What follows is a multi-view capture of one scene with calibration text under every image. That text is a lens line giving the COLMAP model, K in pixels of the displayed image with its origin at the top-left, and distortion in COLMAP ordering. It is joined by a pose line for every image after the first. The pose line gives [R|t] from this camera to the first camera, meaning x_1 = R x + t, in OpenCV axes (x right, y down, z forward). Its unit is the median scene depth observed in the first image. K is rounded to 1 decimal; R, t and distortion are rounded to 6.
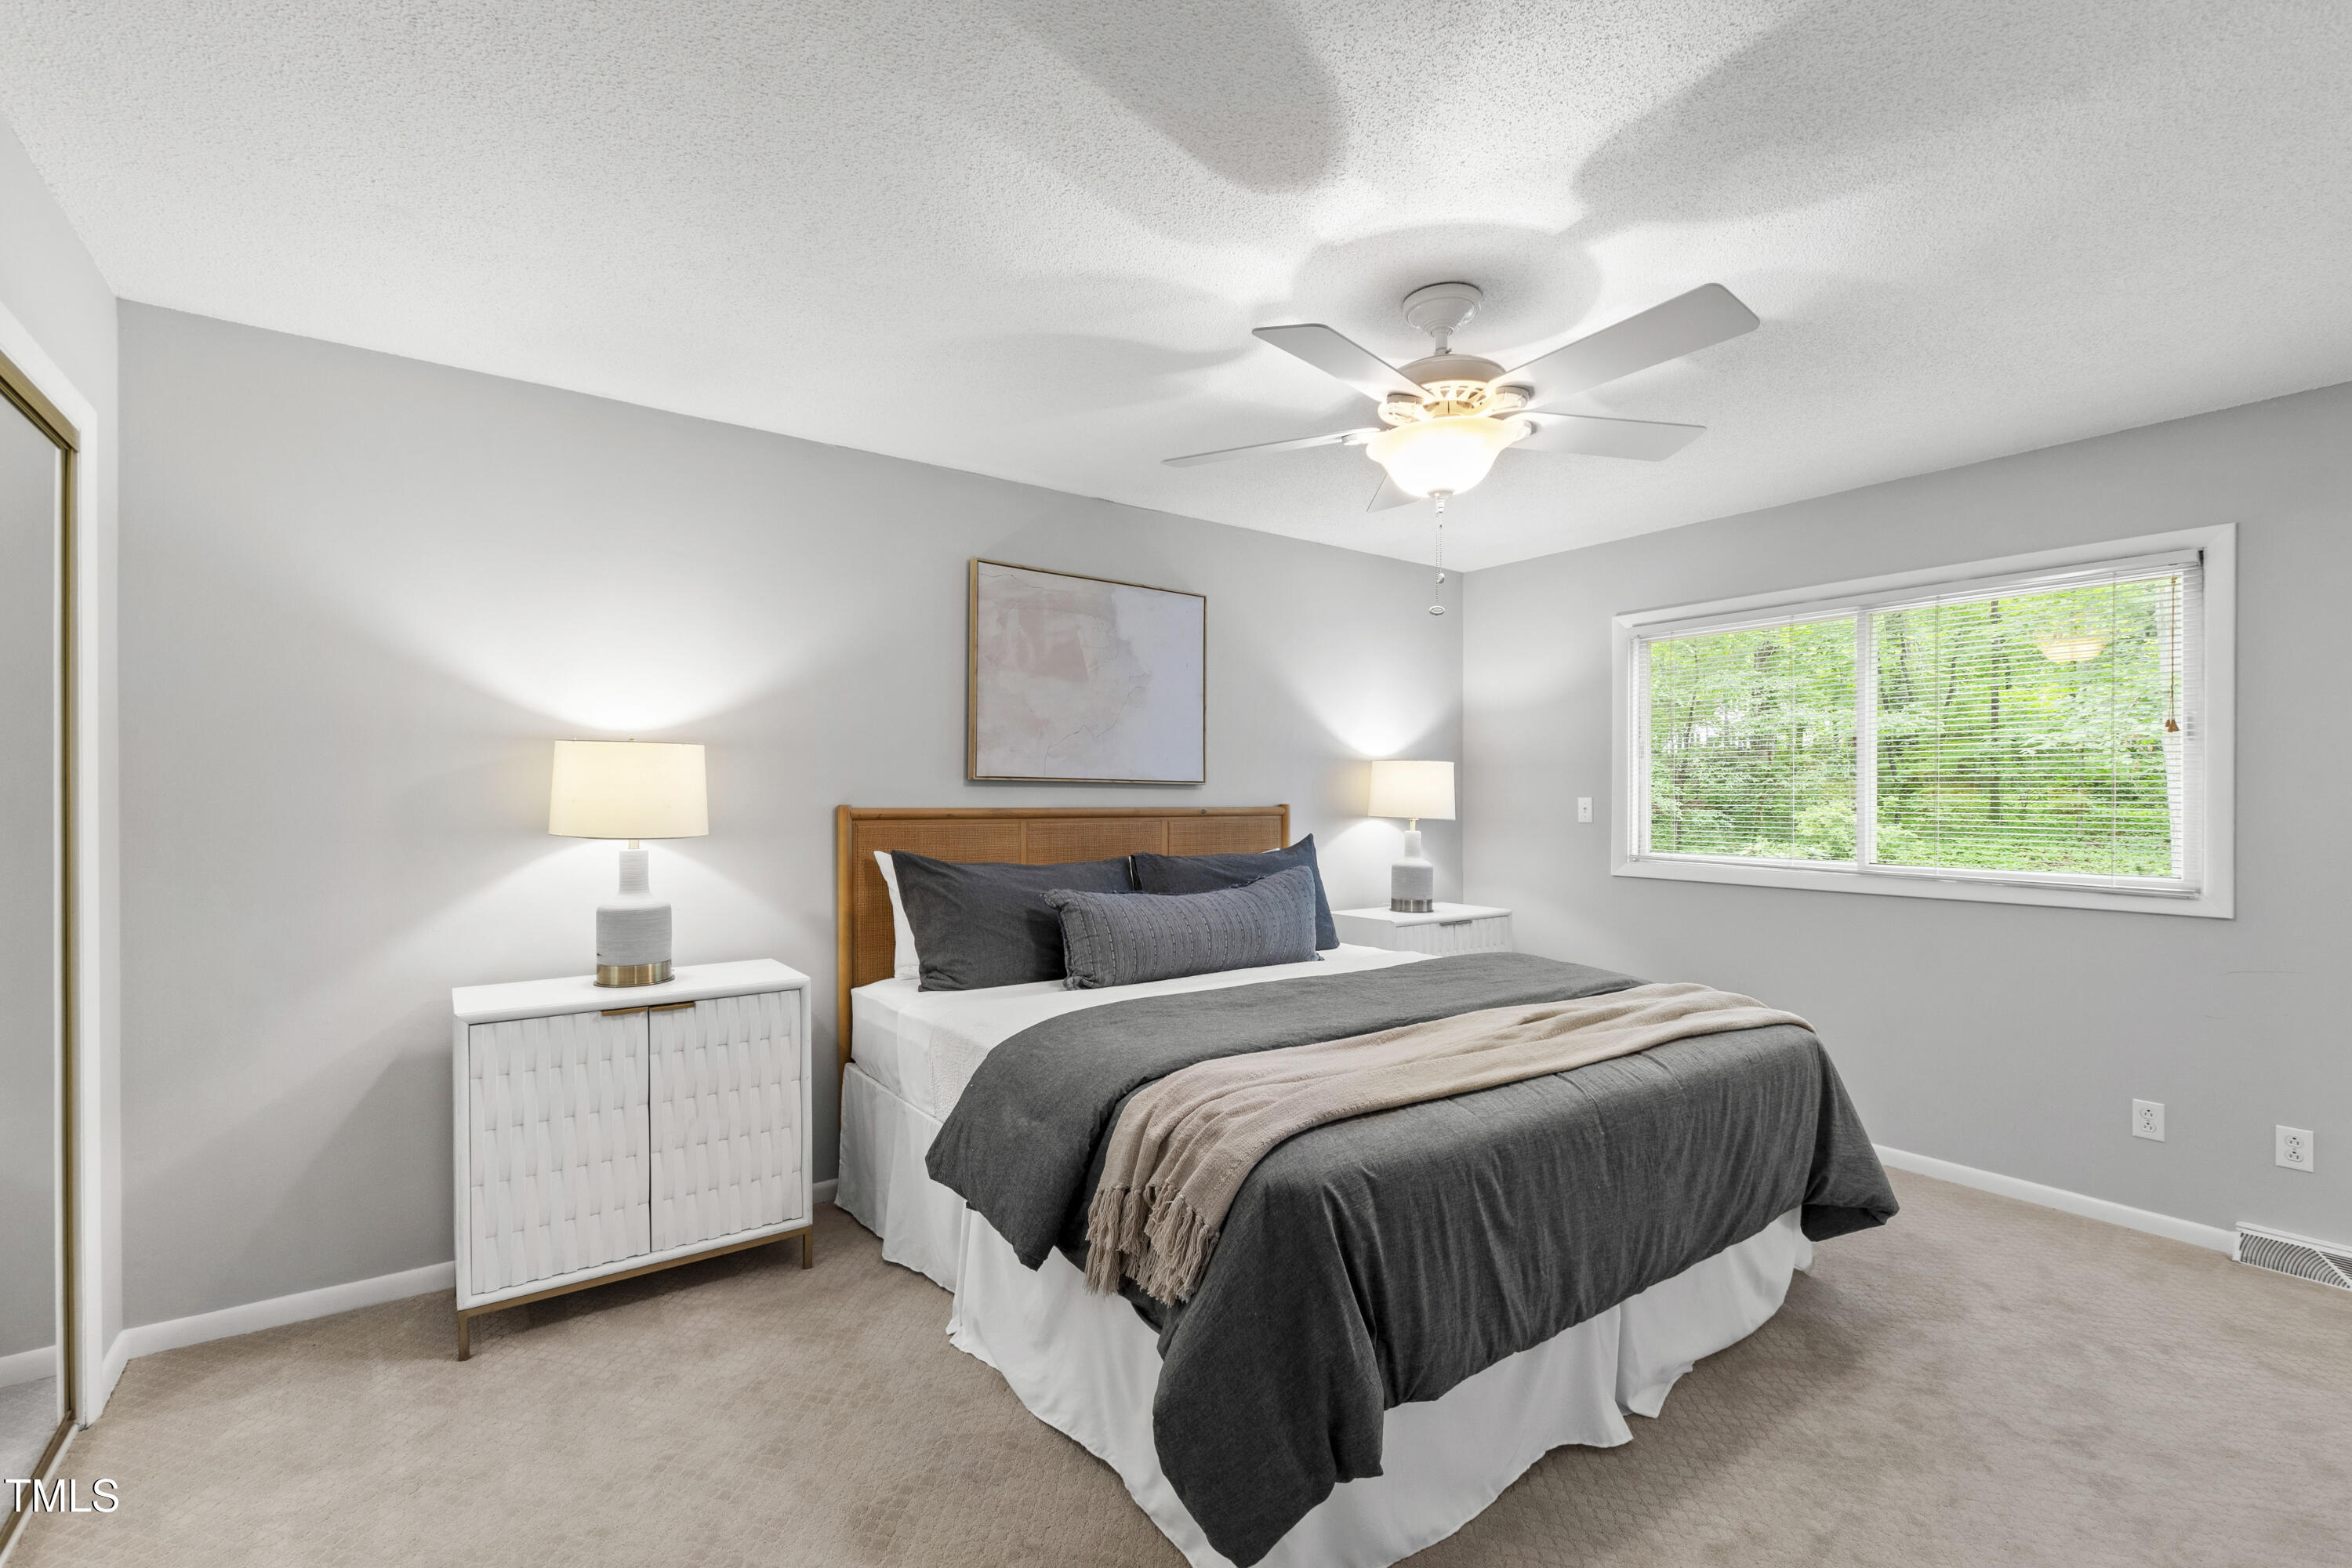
lens RADIAL K [[1029.3, 0, 1153.6], [0, 1029.3, 802.8], [0, 0, 1]] dist [0.002235, 0.000020]
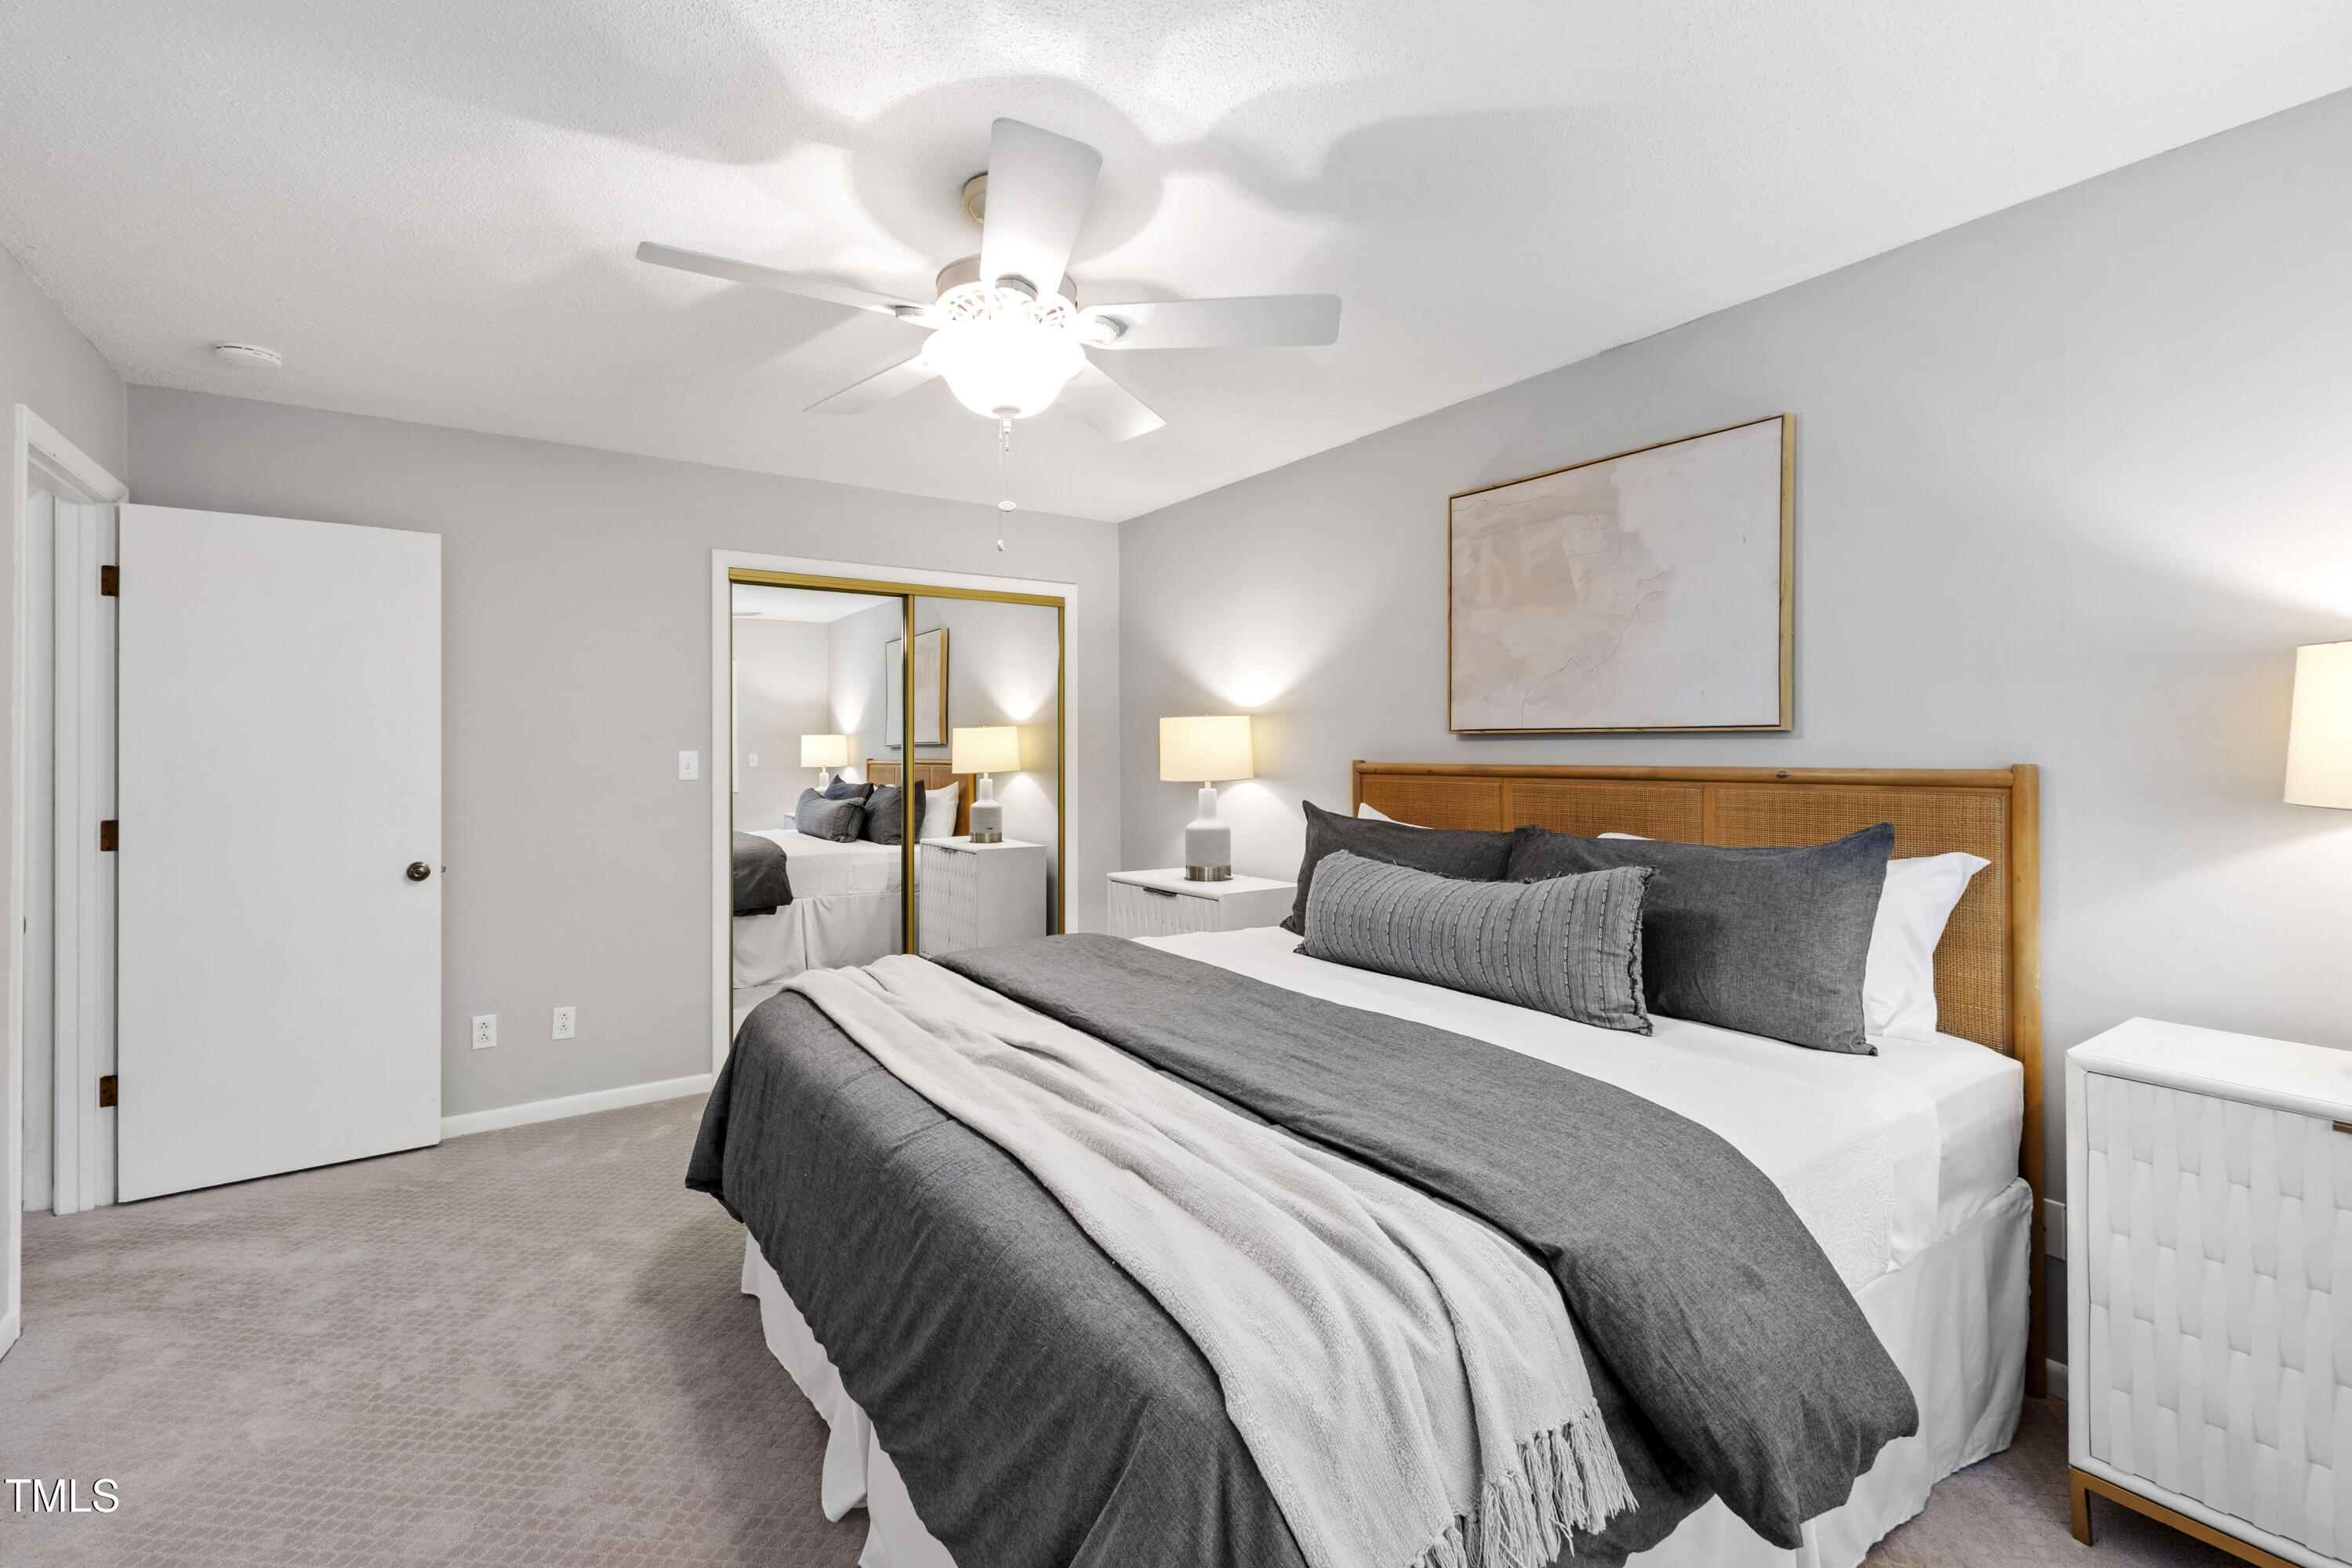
lens RADIAL K [[1029.3, 0, 1153.6], [0, 1029.3, 802.8], [0, 0, 1]] dist [0.002235, 0.000020]
pose [[-0.040128, 0.047554, -0.998062, 0.748511], [-0.002578, 0.998859, 0.047695, -0.003753], [0.999191, 0.004487, -0.039959, 0.738854]]
